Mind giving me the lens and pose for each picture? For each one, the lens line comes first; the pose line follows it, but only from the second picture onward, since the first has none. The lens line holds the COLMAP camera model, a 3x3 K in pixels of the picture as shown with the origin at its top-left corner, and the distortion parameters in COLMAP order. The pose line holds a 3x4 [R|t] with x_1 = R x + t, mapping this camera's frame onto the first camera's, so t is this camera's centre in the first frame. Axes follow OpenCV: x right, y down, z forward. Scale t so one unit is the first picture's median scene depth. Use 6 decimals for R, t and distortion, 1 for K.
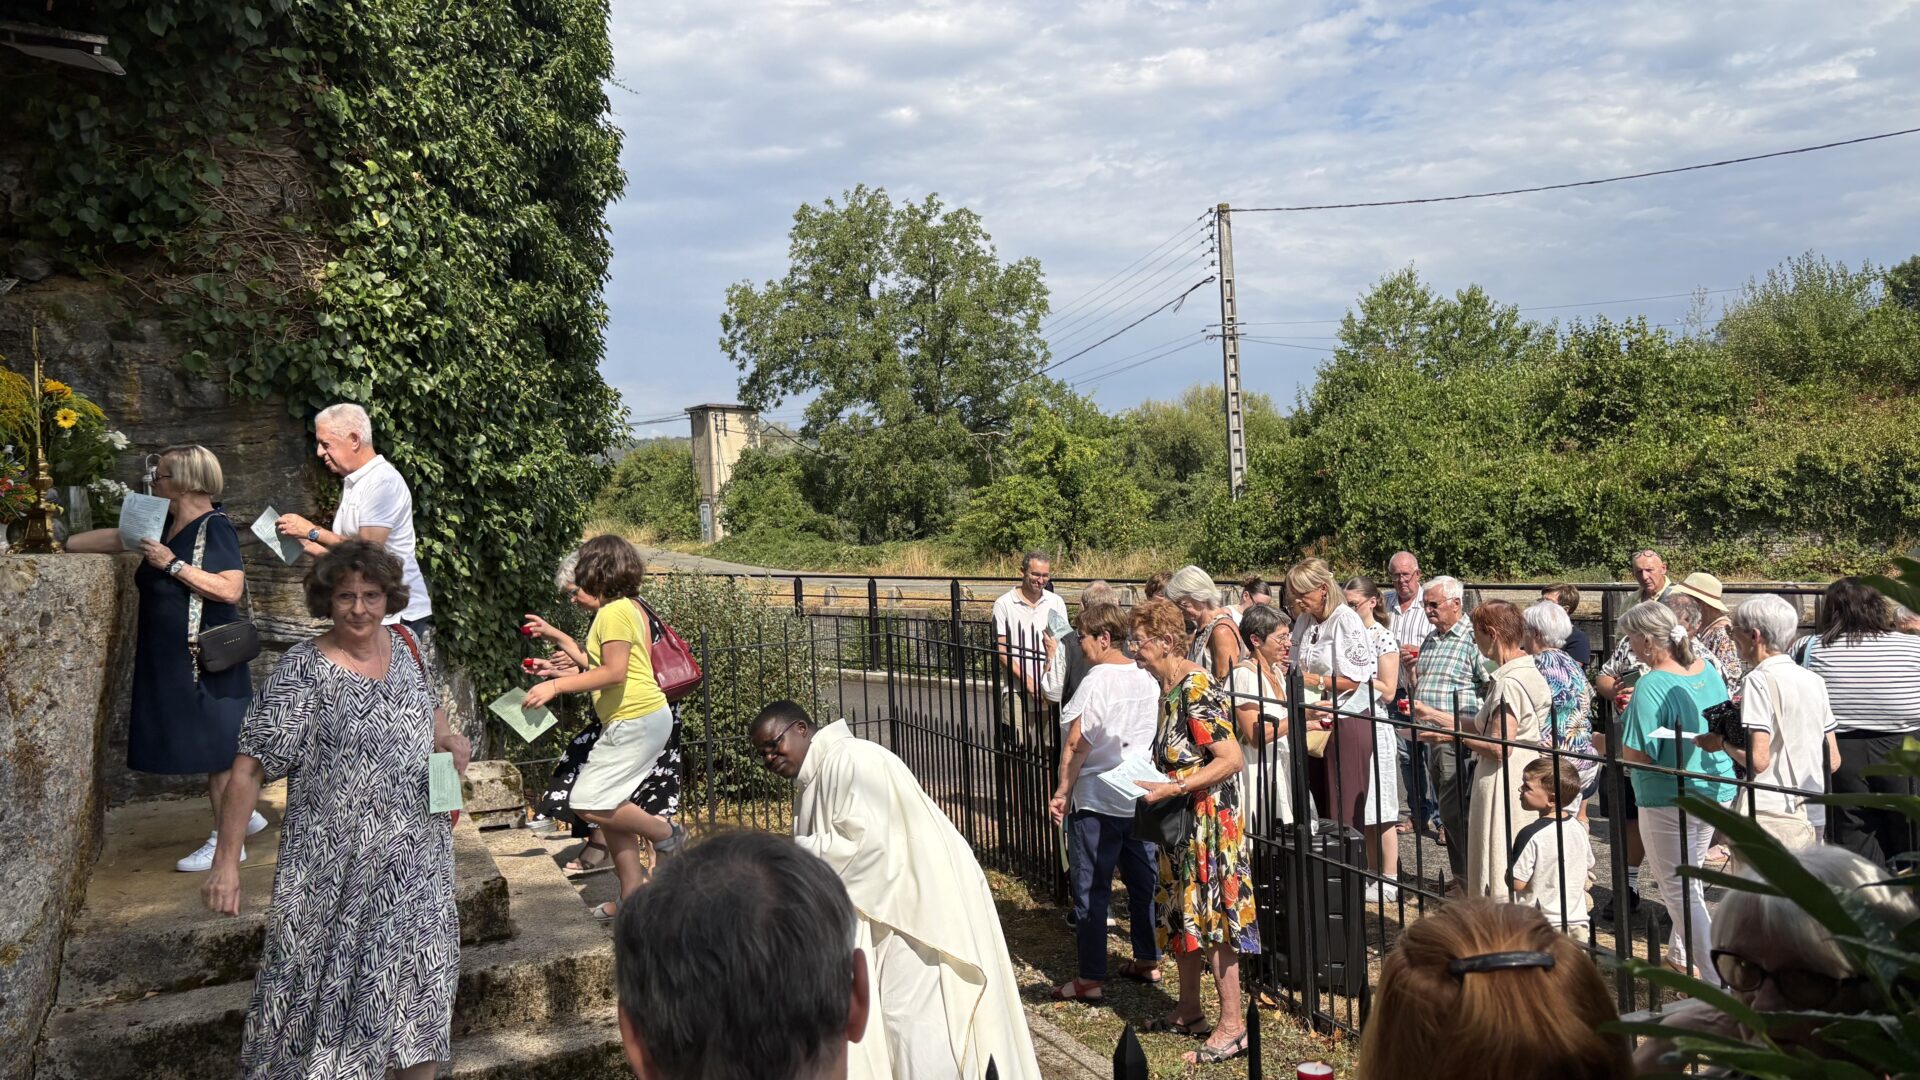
lens RADIAL K [[1435.5, 0, 954.9], [0, 1435.5, 530.5], [0, 0, 1]] dist [0.022121, 0.003659]
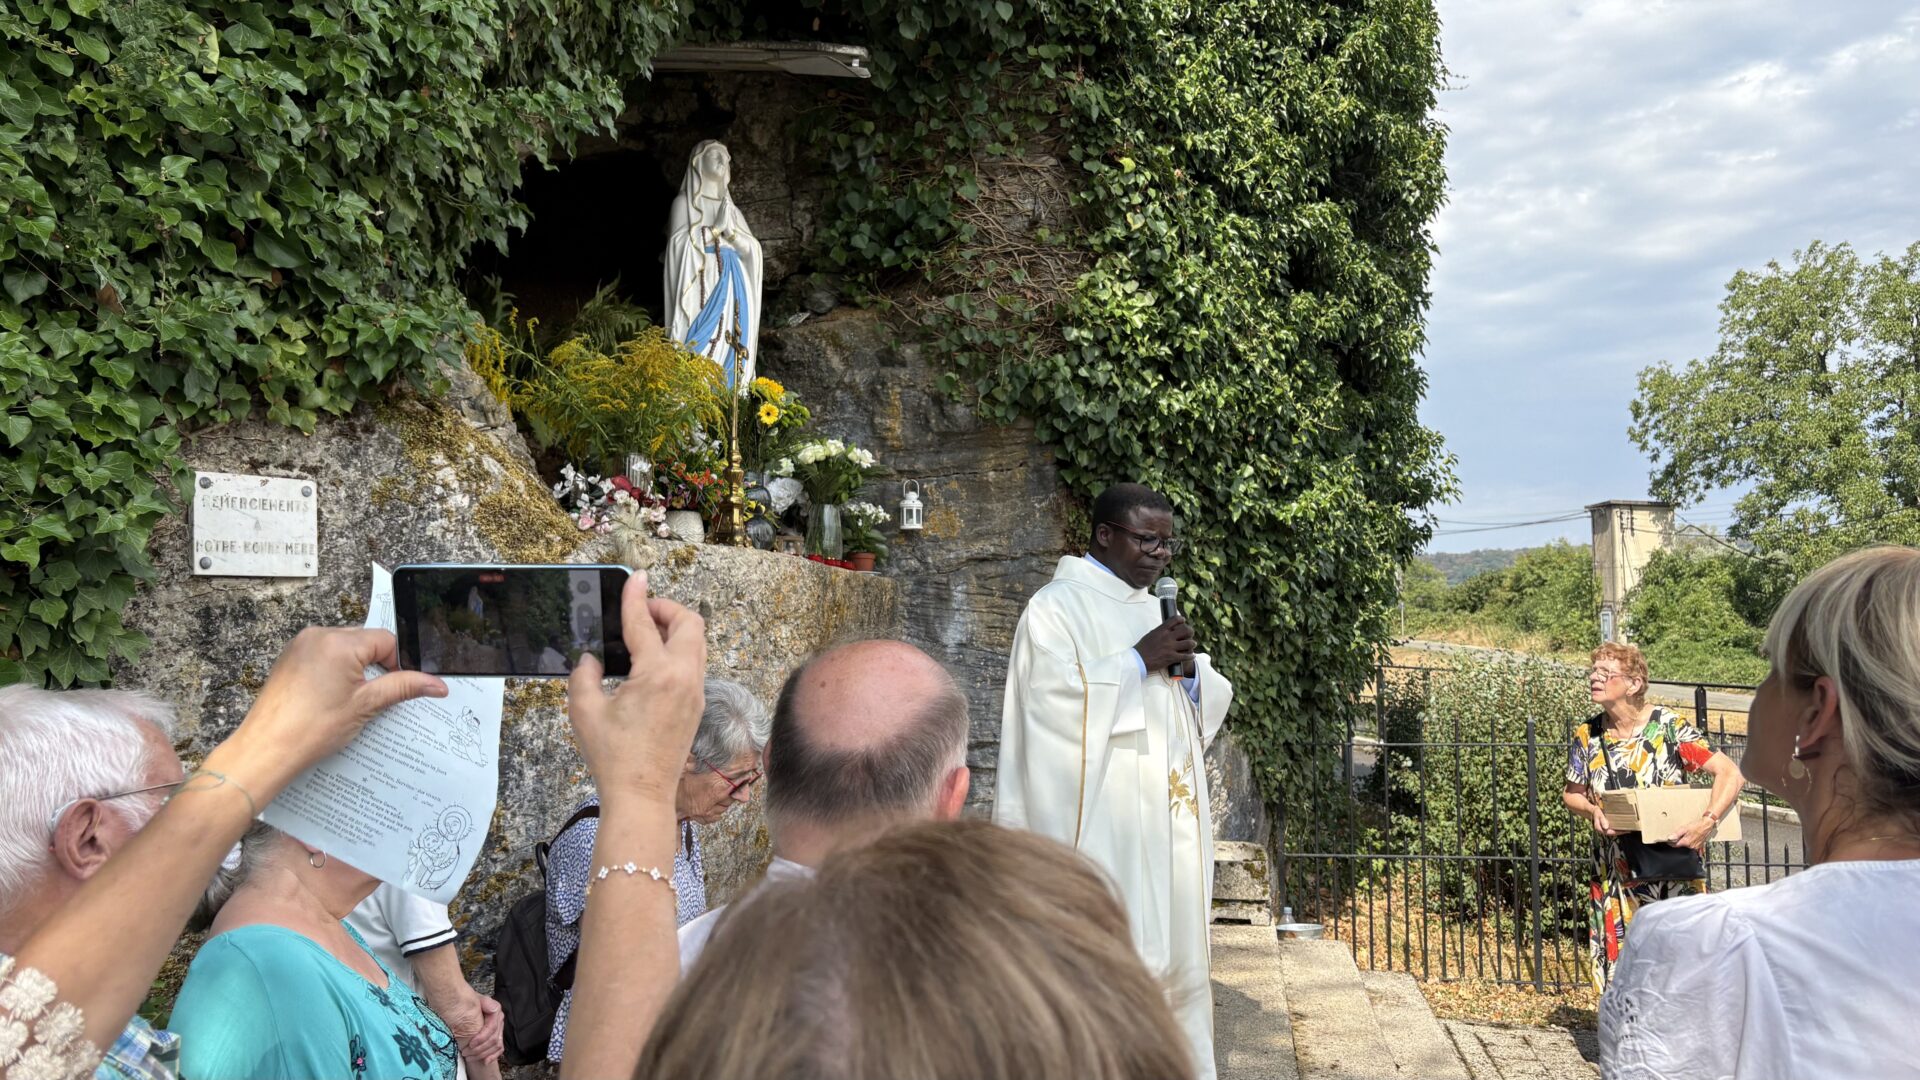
lens RADIAL K [[1428.6, 0, 931.4], [0, 1428.6, 548.1], [0, 0, 1]] dist [0.084987, -0.113248]
pose [[0.818085, 0.009277, -0.575023, 0.018155], [-0.043952, 0.997954, -0.046429, 0.036125], [0.573415, 0.063256, 0.816819, 0.199036]]
